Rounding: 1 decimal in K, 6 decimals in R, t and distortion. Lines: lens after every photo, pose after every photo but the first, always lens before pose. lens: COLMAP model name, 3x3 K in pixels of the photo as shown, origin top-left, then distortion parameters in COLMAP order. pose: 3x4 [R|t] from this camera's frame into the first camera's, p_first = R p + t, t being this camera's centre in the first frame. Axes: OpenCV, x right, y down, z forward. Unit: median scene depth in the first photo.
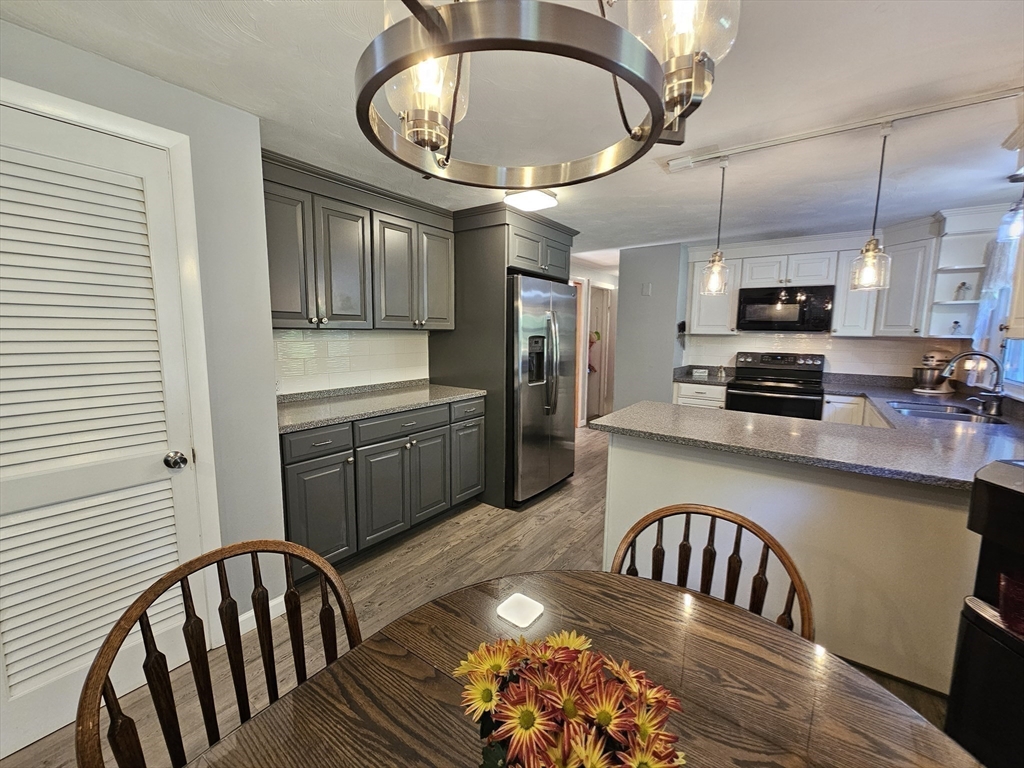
lens RADIAL K [[421.5, 0, 522.8], [0, 421.5, 384.9], [0, 0, 1]] dist [-0.001529, -0.000130]
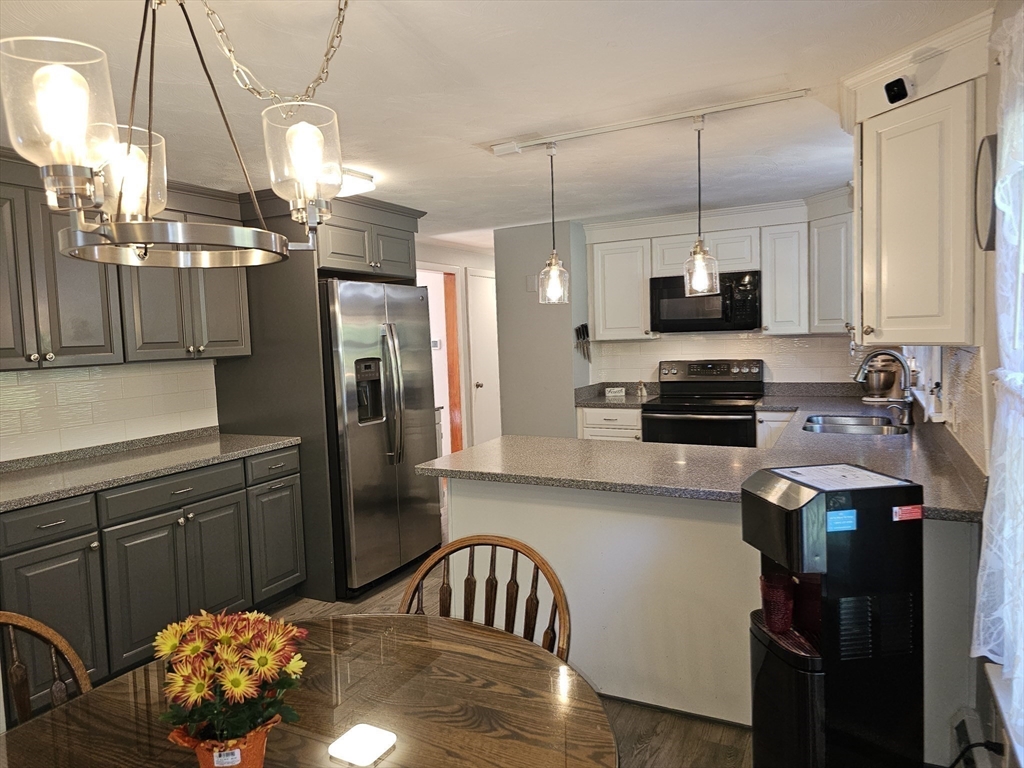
lens RADIAL K [[688.5, 0, 512.0], [0, 688.5, 384.0], [0, 0, 1]] dist [0.053366, -0.052097]
pose [[0.988461, -0.059456, 0.139322, 0.109514], [0.066895, 0.996540, -0.049329, 0.005257], [-0.135908, 0.058080, 0.989018, -0.219646]]
